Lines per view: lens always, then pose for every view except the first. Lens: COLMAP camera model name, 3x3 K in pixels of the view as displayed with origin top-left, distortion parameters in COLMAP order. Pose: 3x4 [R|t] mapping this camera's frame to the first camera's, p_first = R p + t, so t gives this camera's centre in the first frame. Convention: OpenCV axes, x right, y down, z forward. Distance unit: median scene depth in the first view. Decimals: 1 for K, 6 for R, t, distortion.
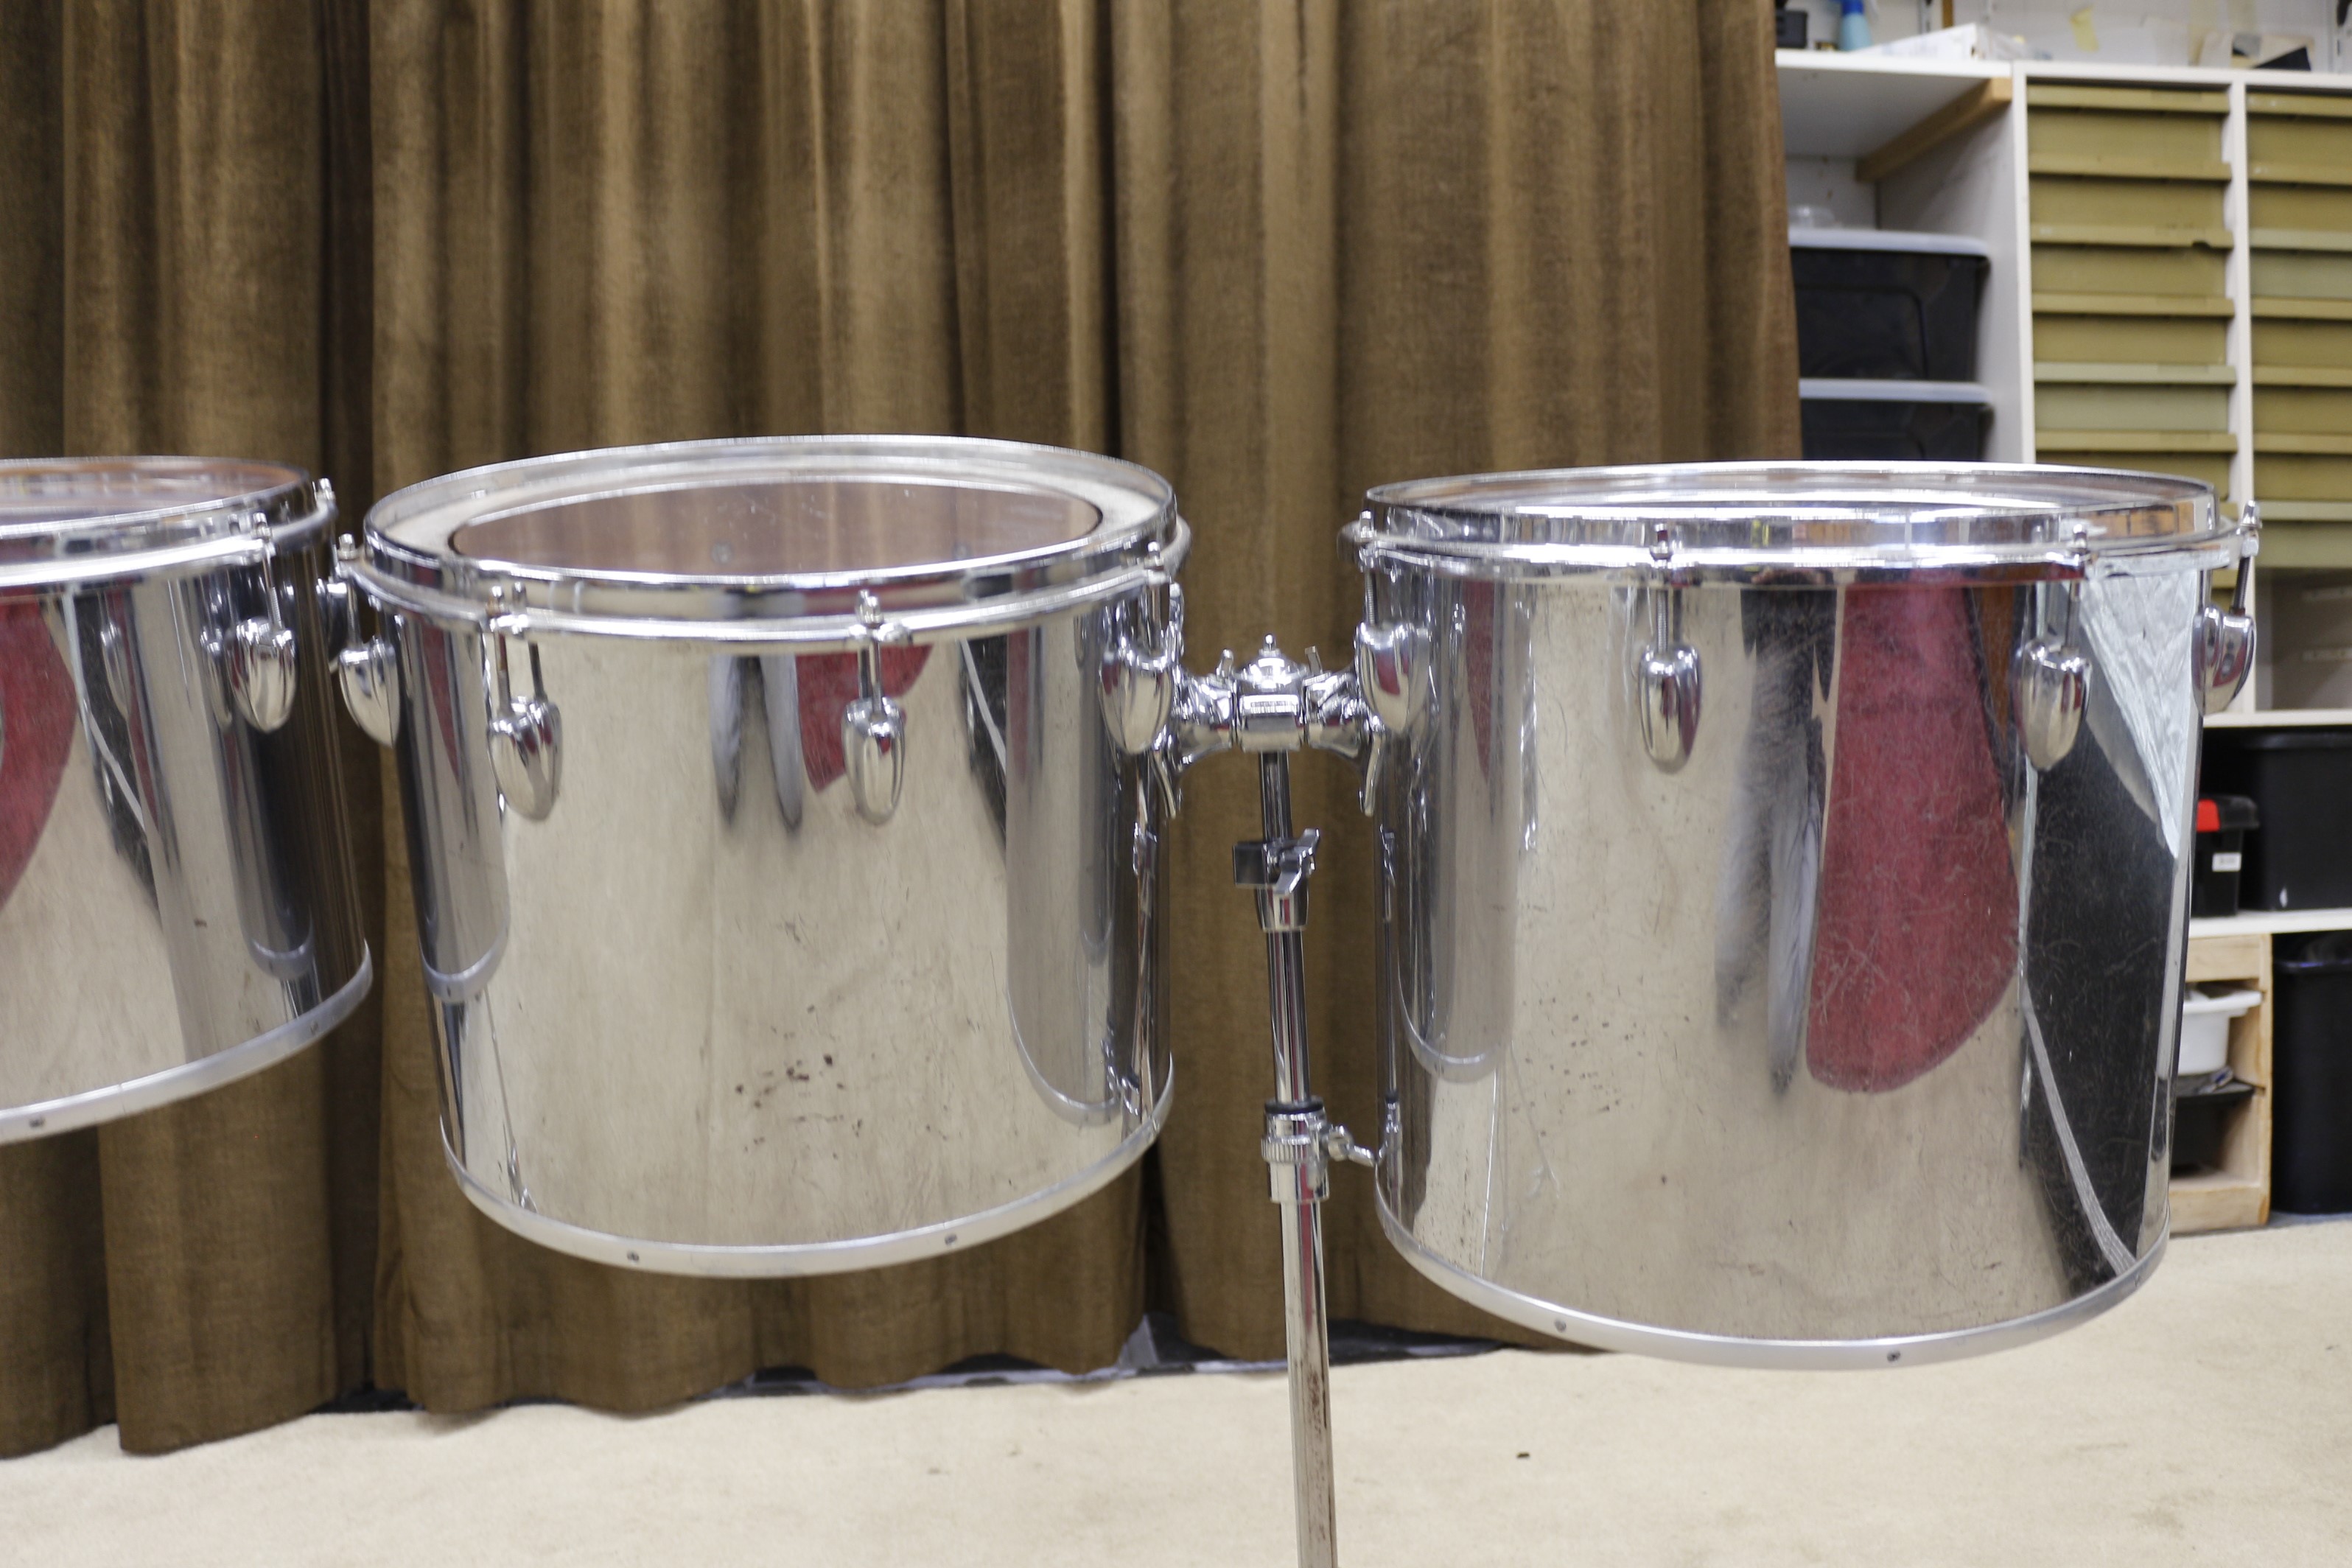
lens RADIAL K [[2199.6, 0, 1176.0], [0, 2199.6, 784.0], [0, 0, 1]] dist [-0.103690, 0.020859]
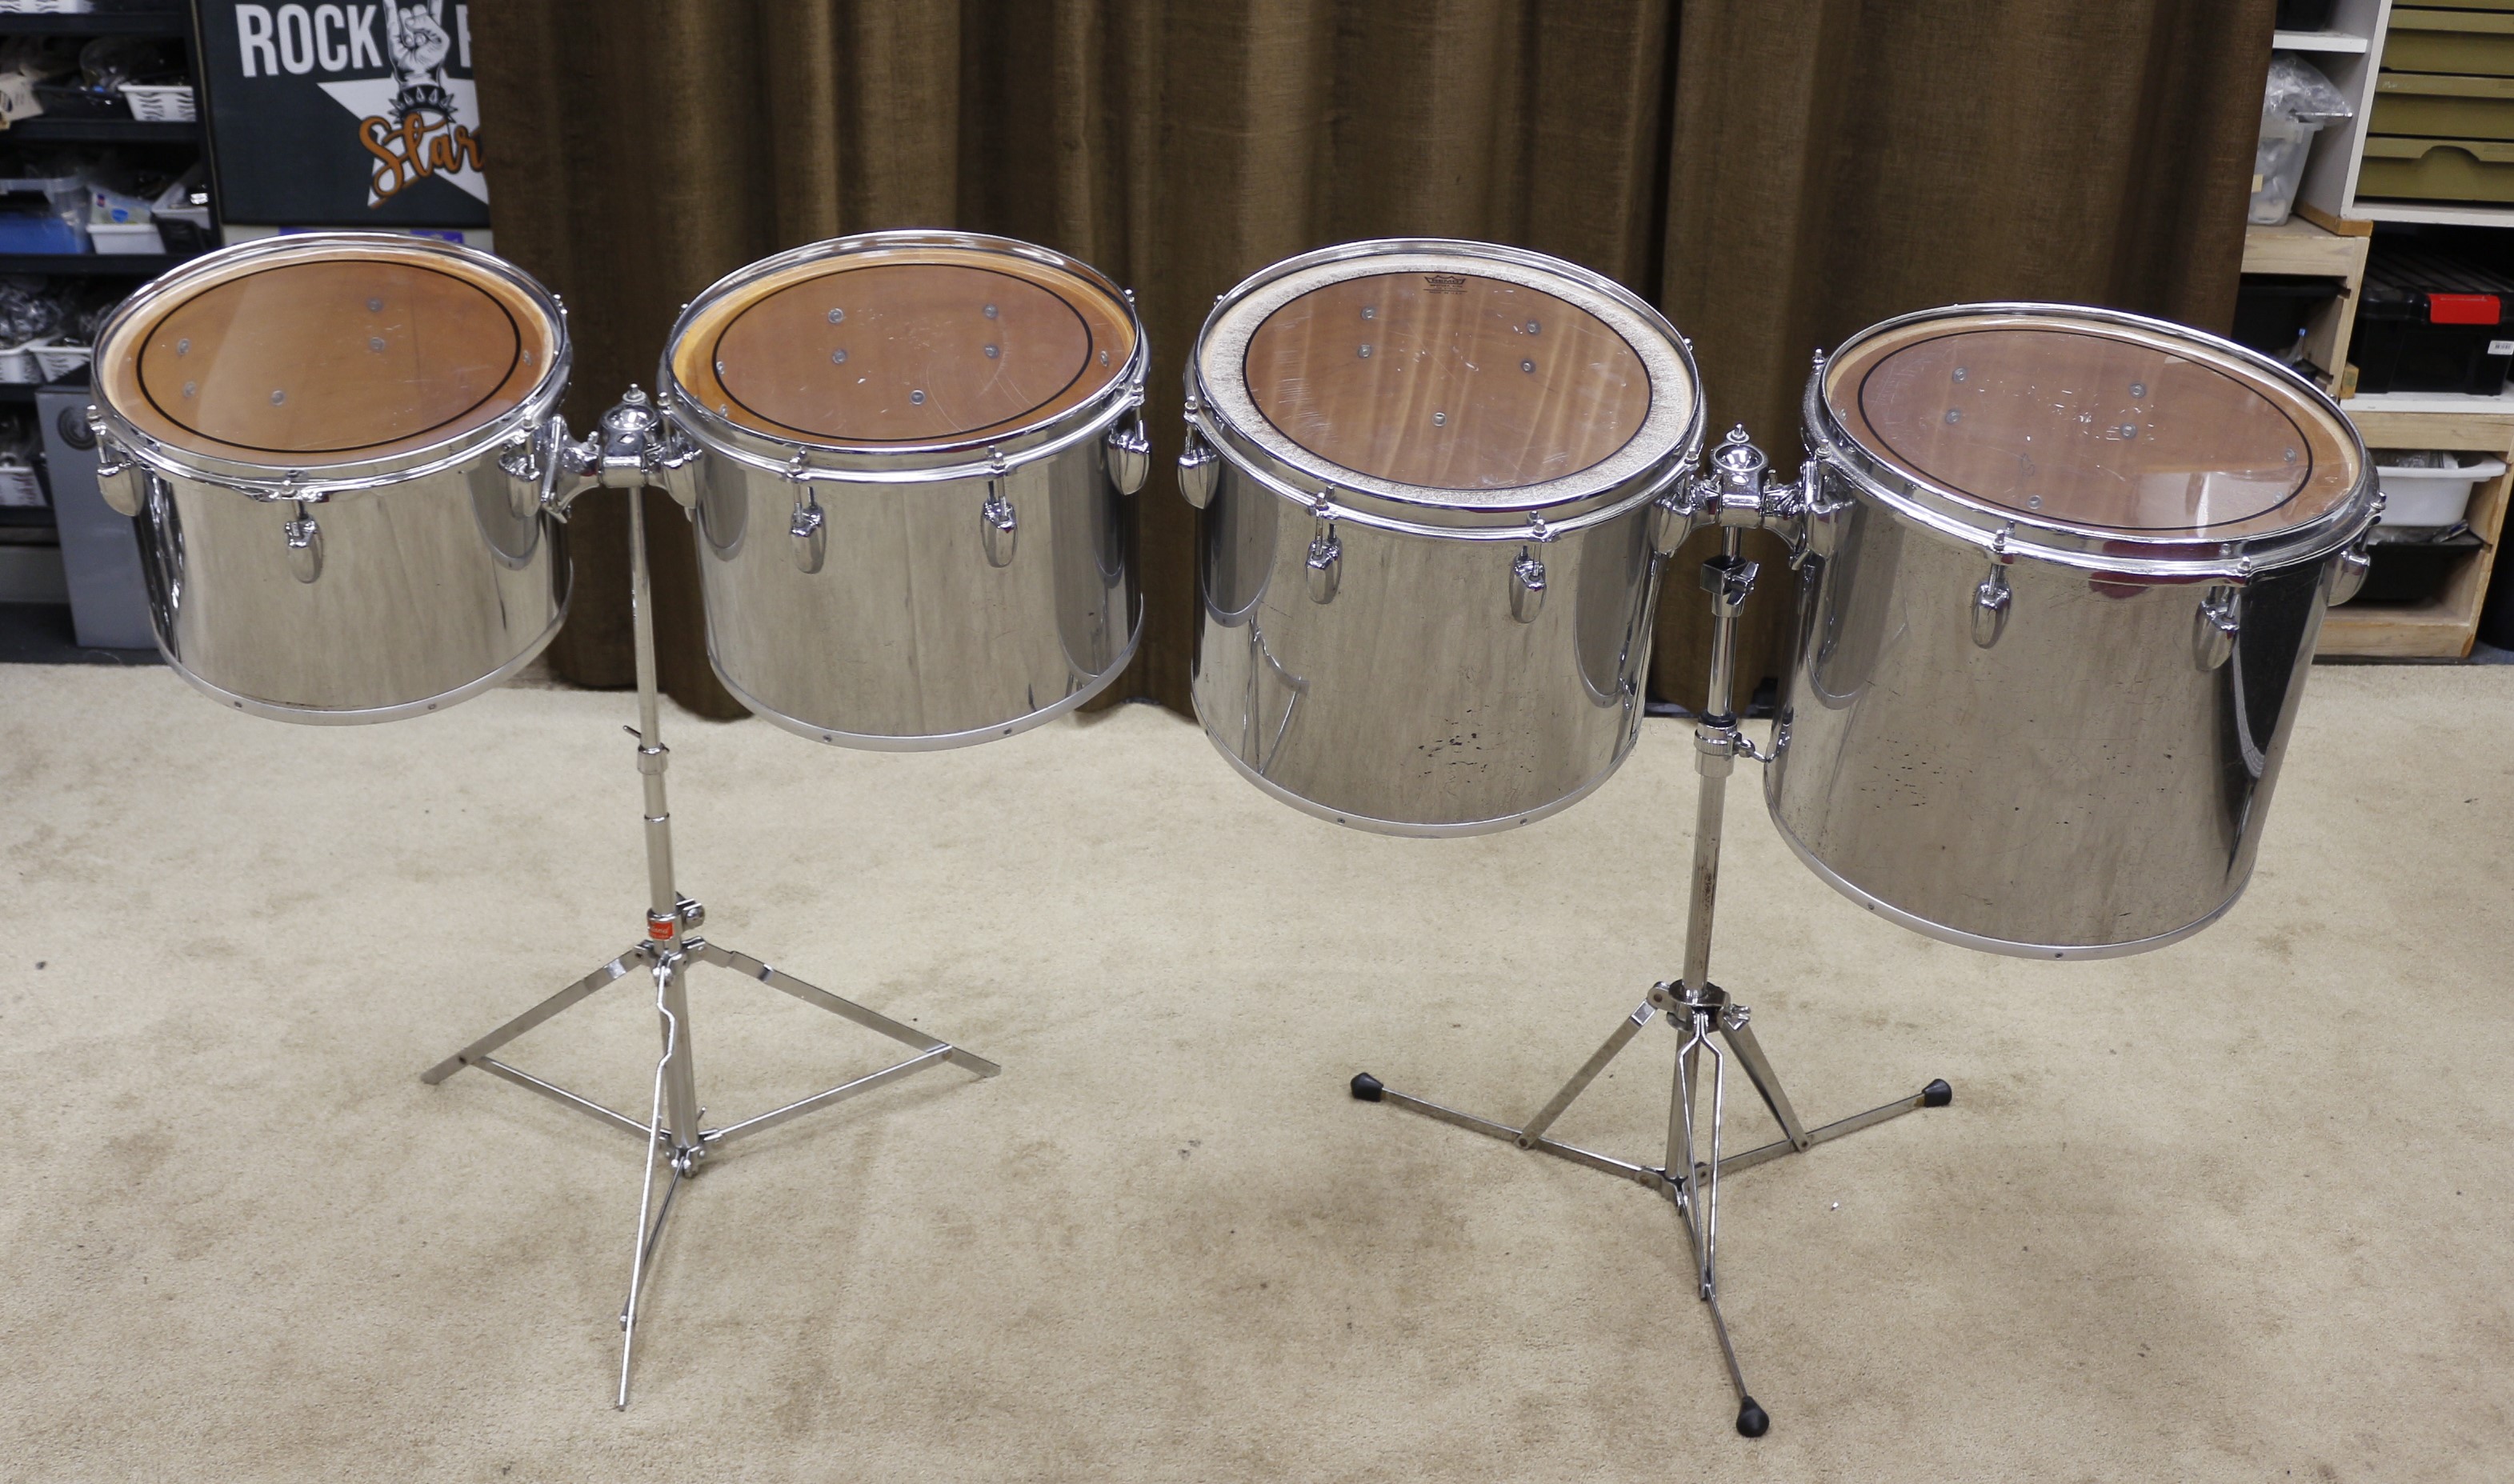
lens RADIAL K [[2189.1, 0, 1257.0], [0, 2189.1, 742.0], [0, 0, 1]] dist [-0.068151, 0.000860]
pose [[0.993233, 0.087338, -0.076556, -0.090674], [-0.054841, 0.933736, 0.353736, -0.220748], [0.102378, -0.347144, 0.932207, -0.300650]]
